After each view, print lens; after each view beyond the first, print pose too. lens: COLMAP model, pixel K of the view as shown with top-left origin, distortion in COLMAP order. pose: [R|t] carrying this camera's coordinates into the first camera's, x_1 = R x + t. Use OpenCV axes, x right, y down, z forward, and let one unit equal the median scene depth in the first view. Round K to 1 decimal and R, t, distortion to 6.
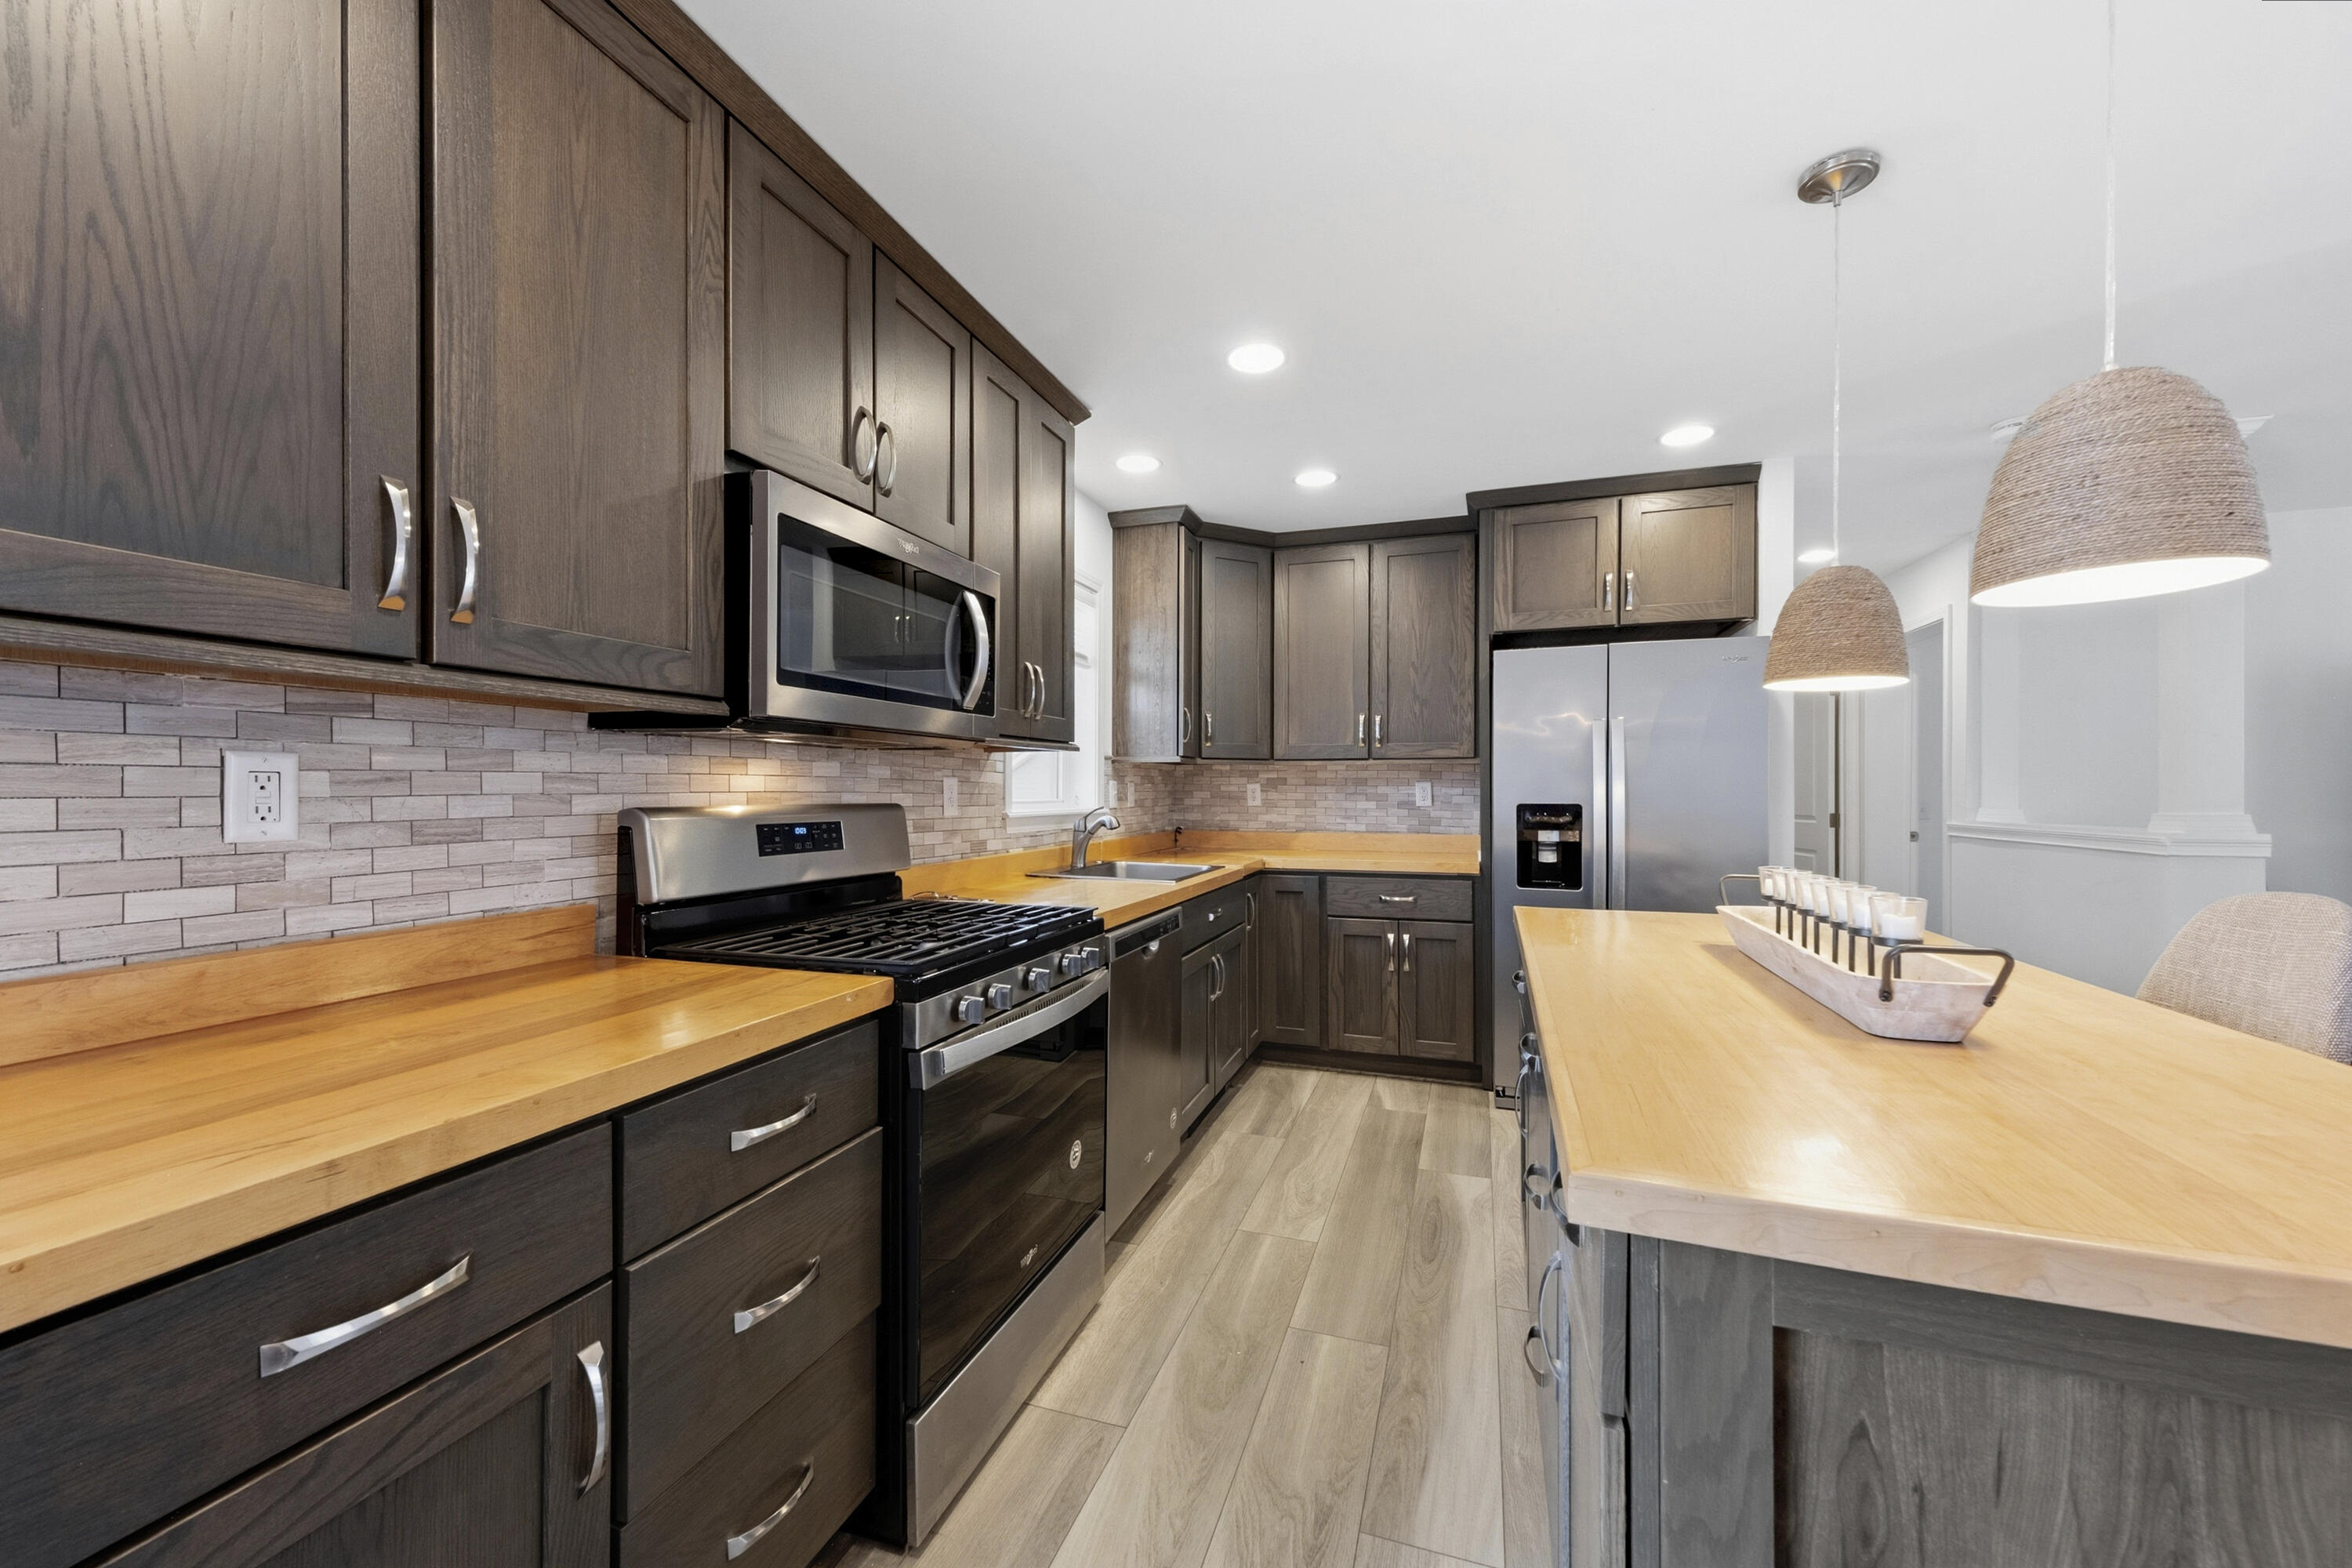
lens RADIAL K [[895.3, 0, 1176.8], [0, 895.3, 791.0], [0, 0, 1]] dist [0.014012, -0.001543]
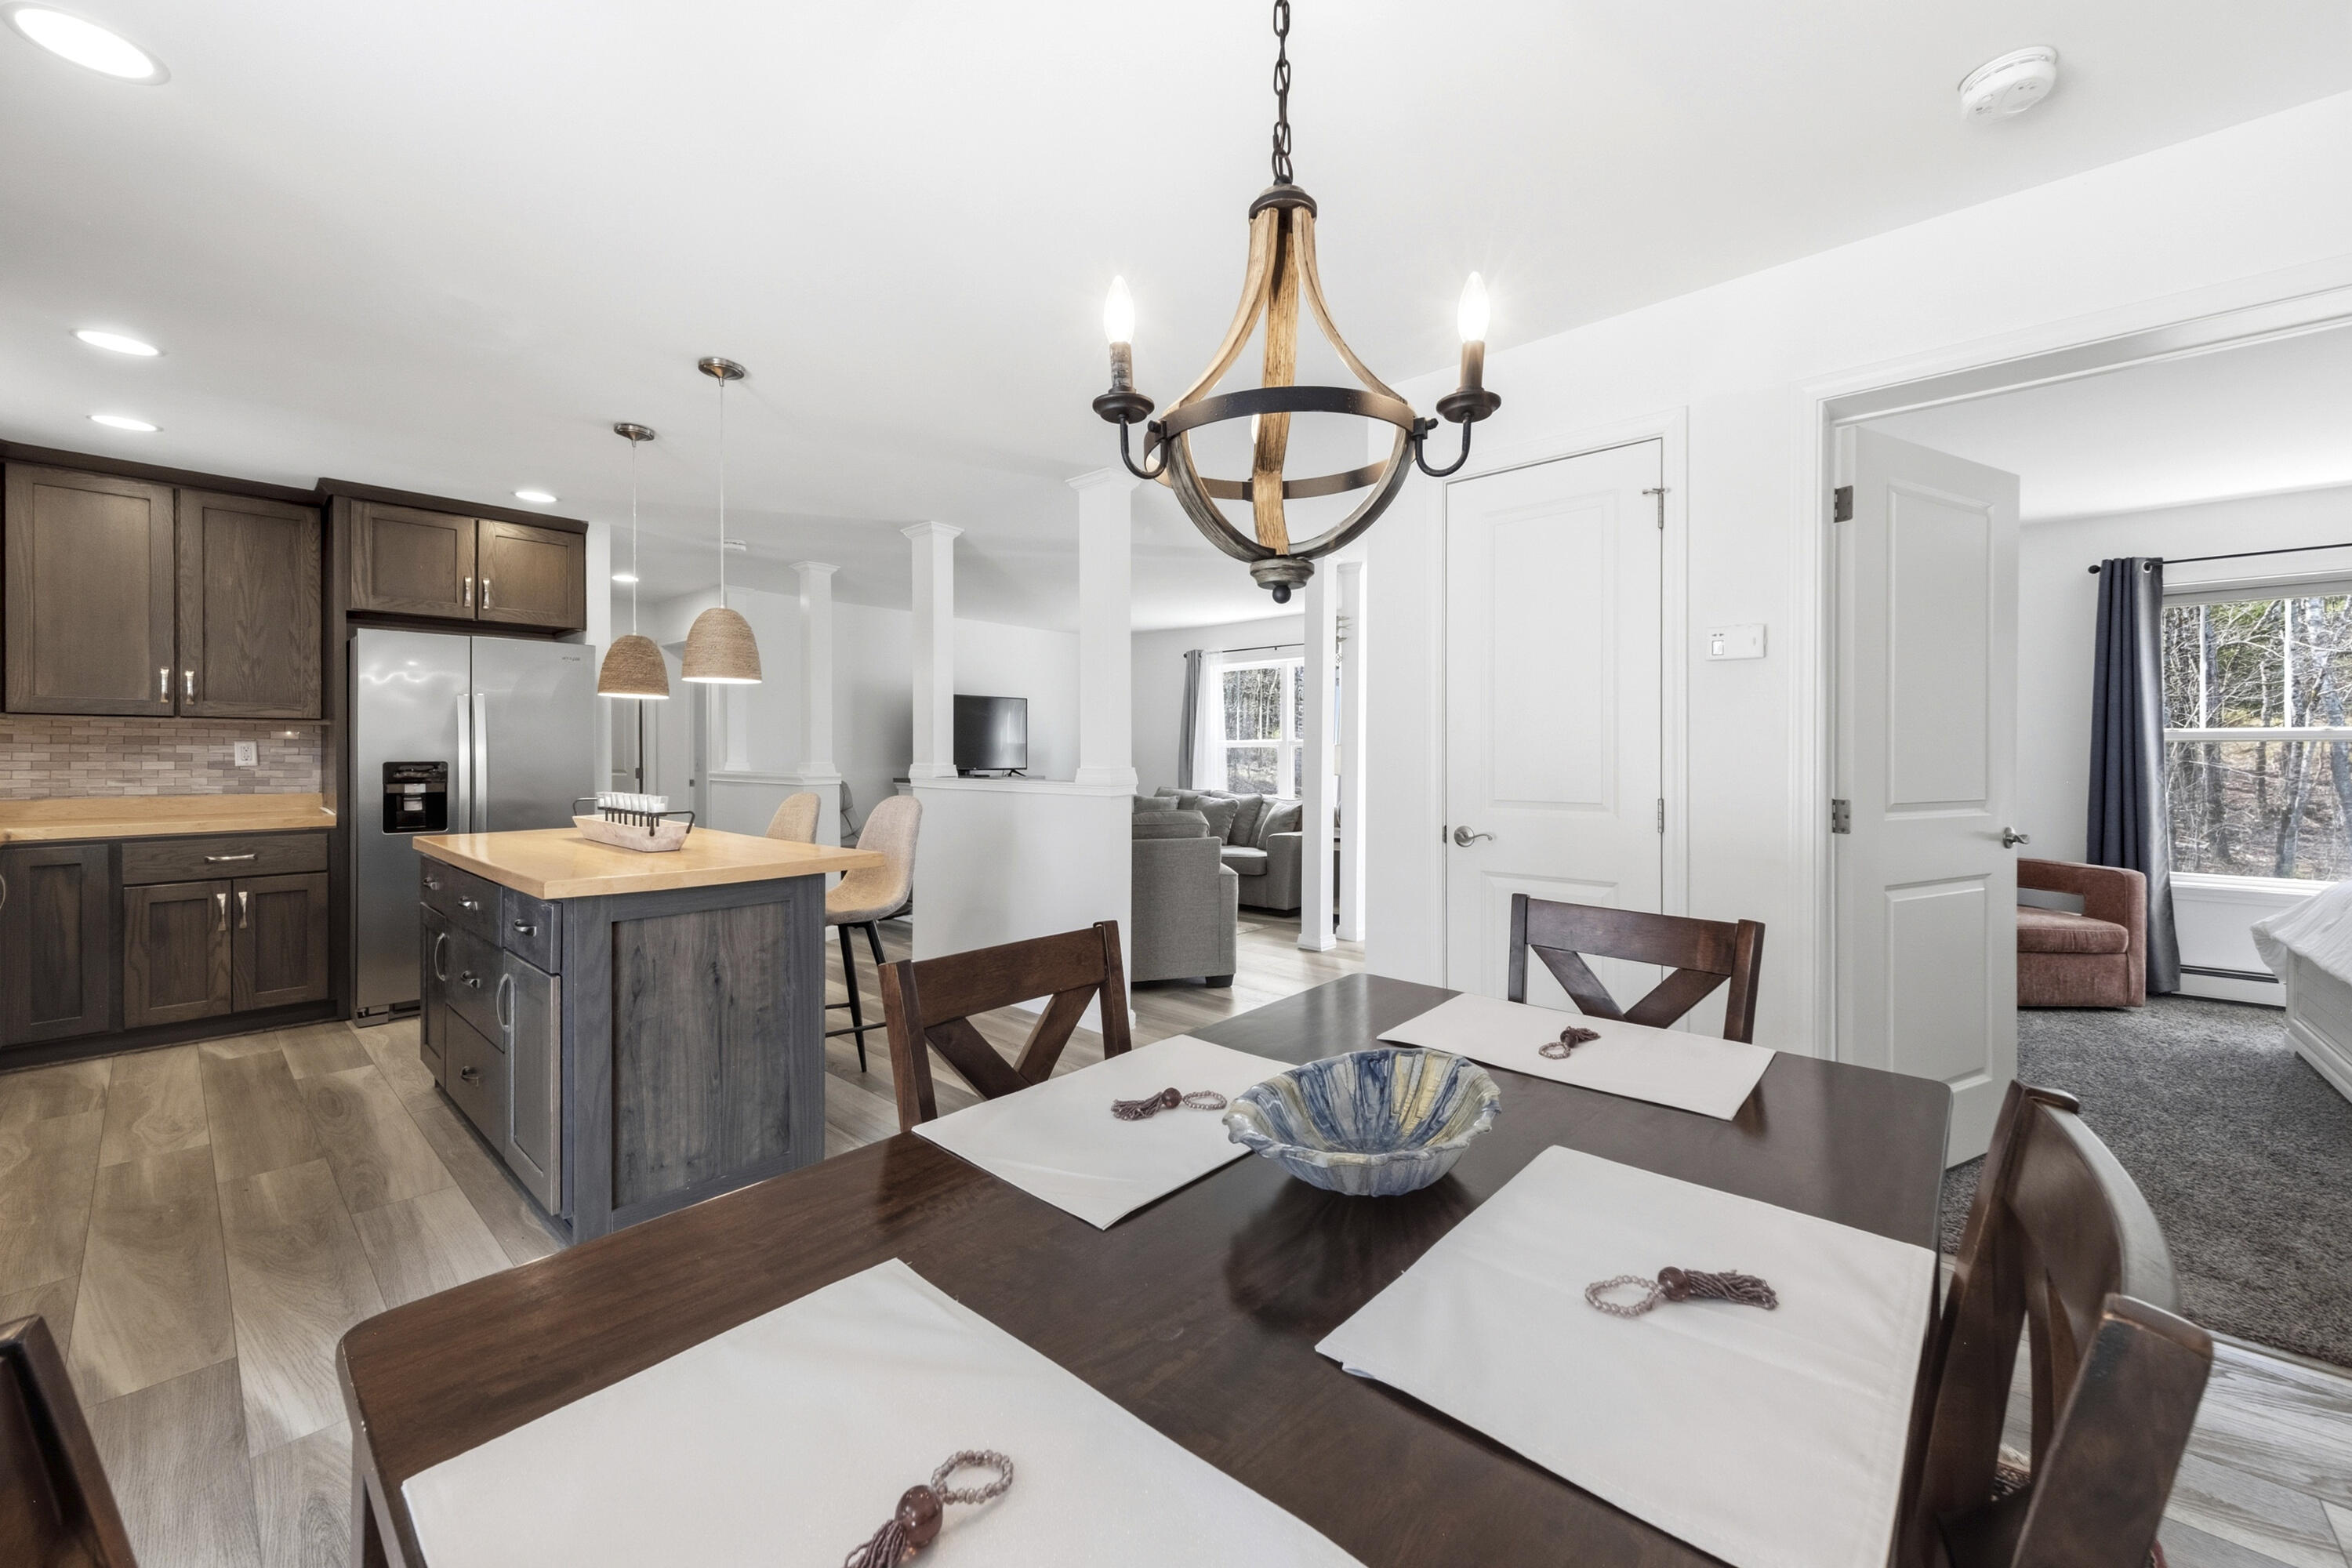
lens RADIAL K [[895.3, 0, 1162.5], [0, 895.3, 757.4], [0, 0, 1]] dist [0.014012, -0.001543]
pose [[0.404442, -0.004063, 0.914555, -0.273263], [-0.002221, 0.999983, 0.005425, -0.000529], [-0.914561, -0.004225, 0.404426, -0.386011]]
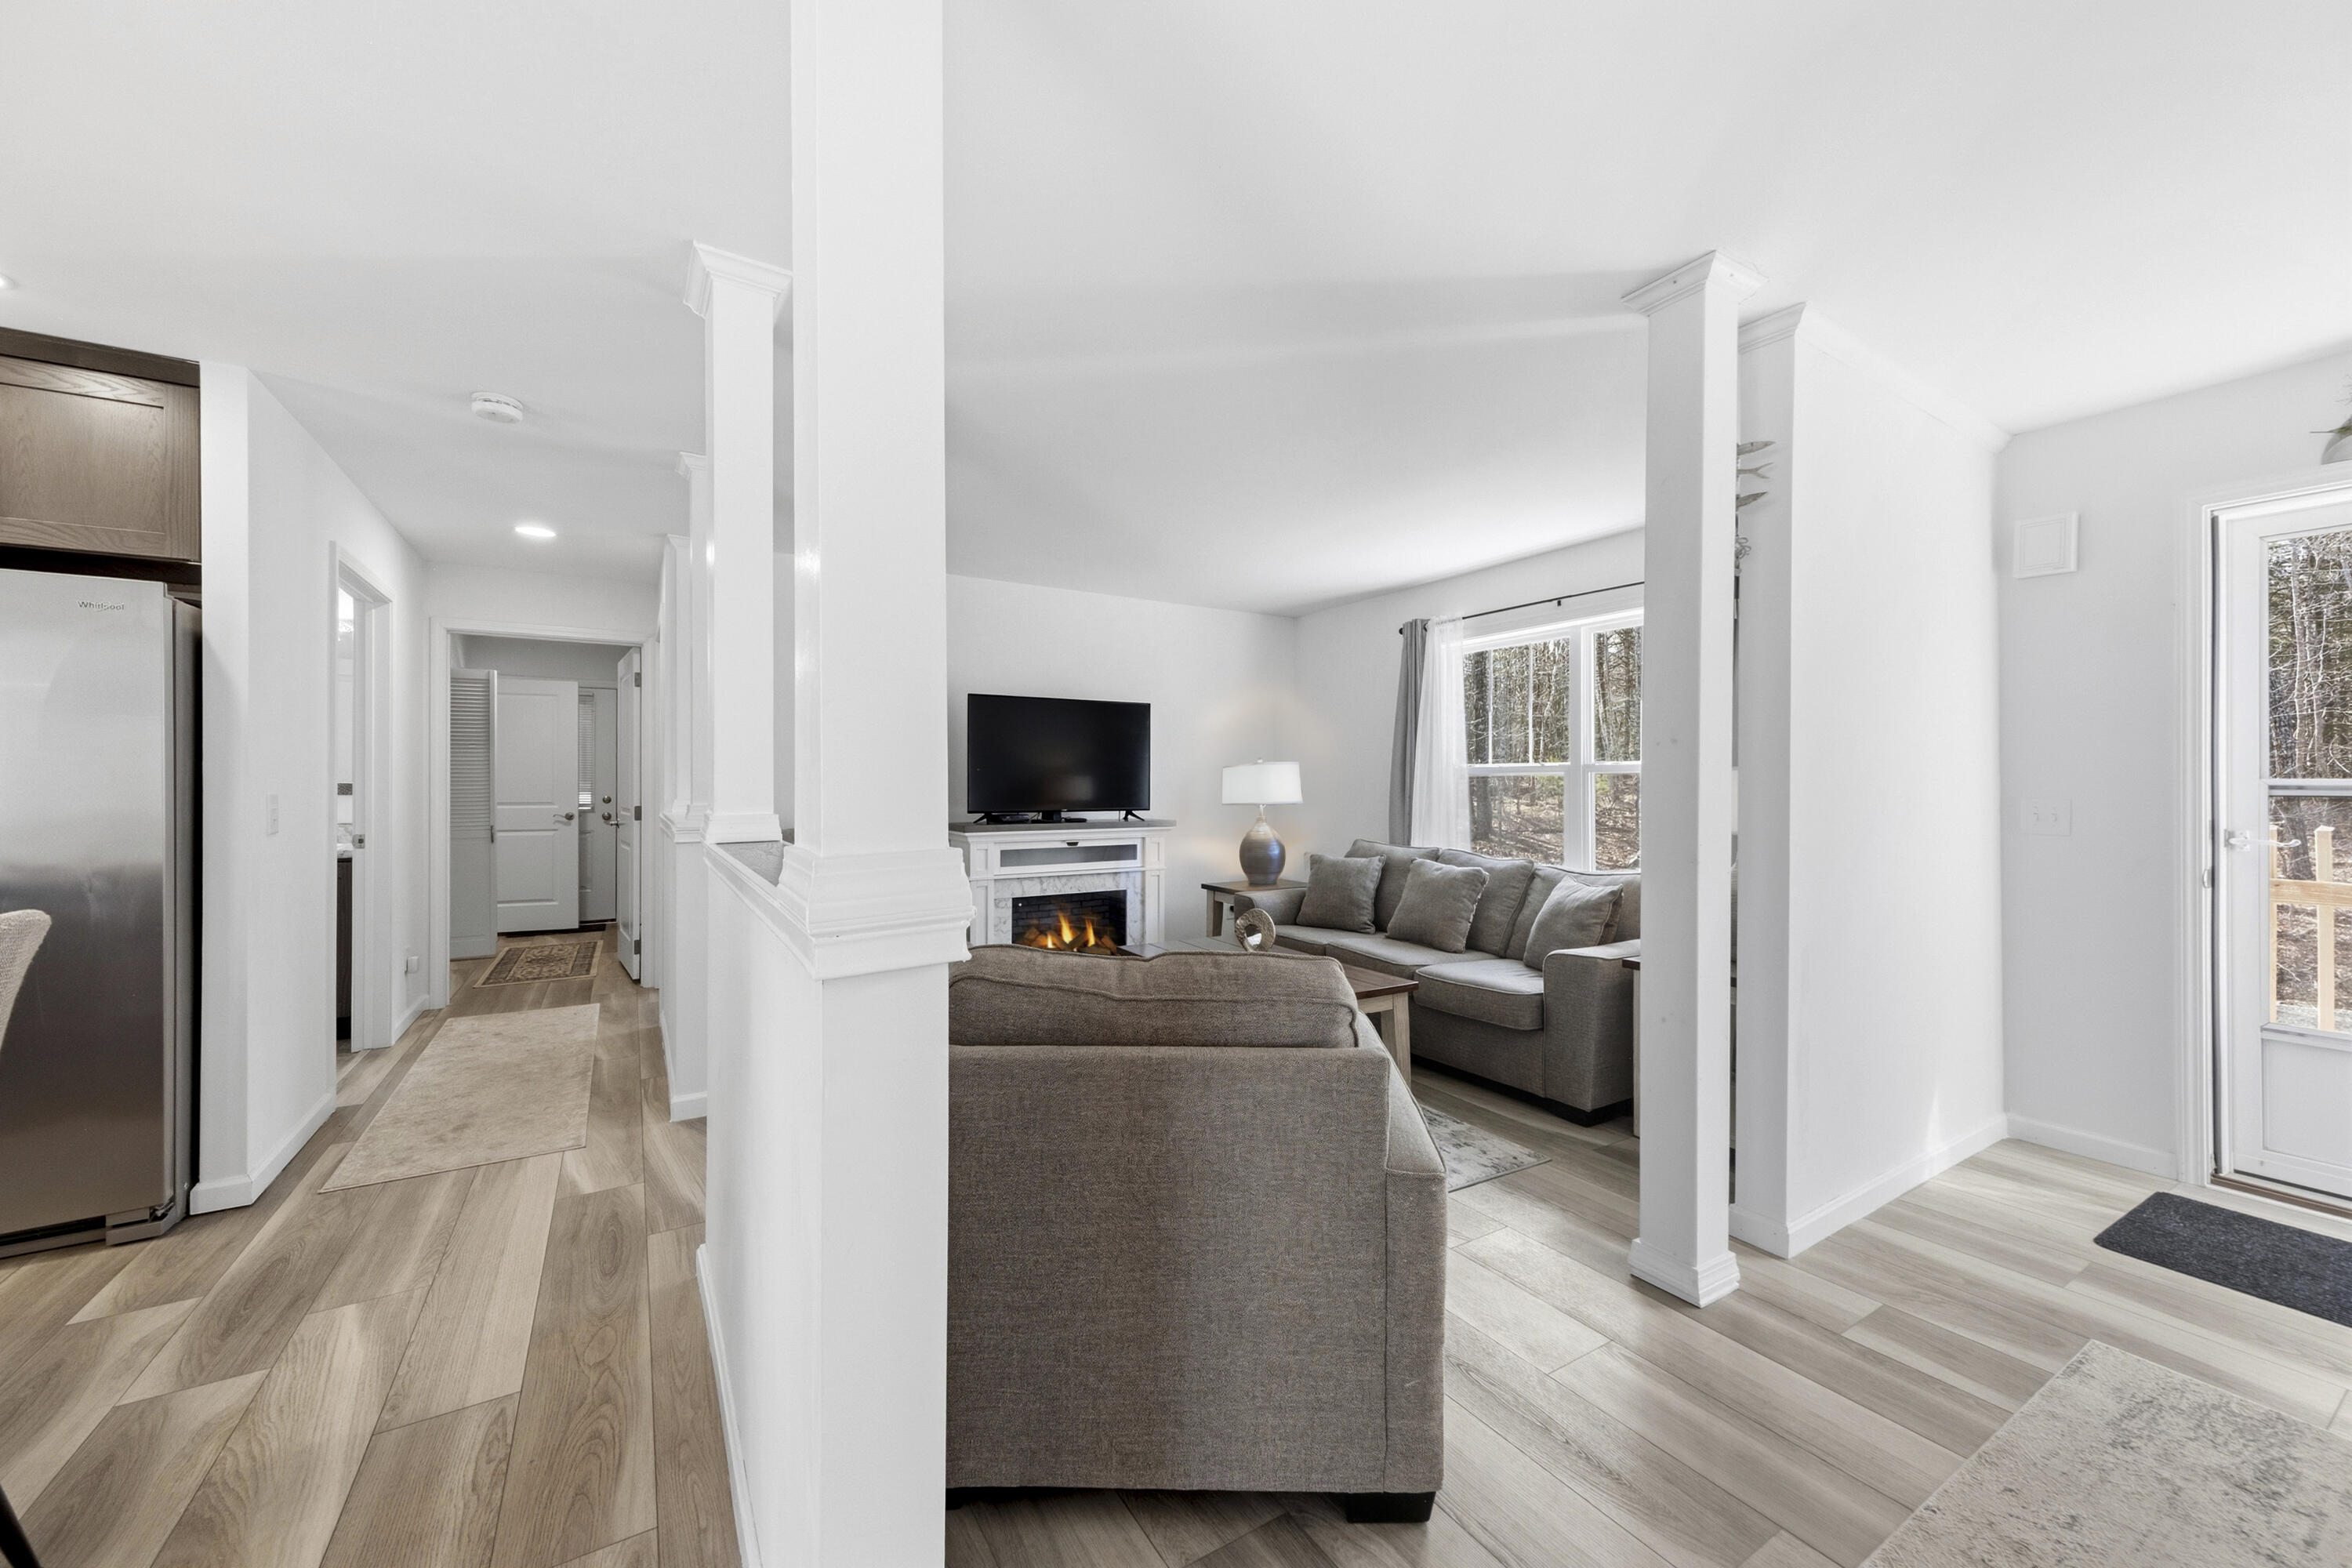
lens RADIAL K [[895.3, 0, 1162.9], [0, 895.3, 788.5], [0, 0, 1]] dist [0.014012, -0.001543]
pose [[0.643374, -0.004045, 0.765541, 0.533339], [-0.001478, 0.999978, 0.006525, -0.003553], [-0.765550, -0.005330, 0.643354, -0.133185]]
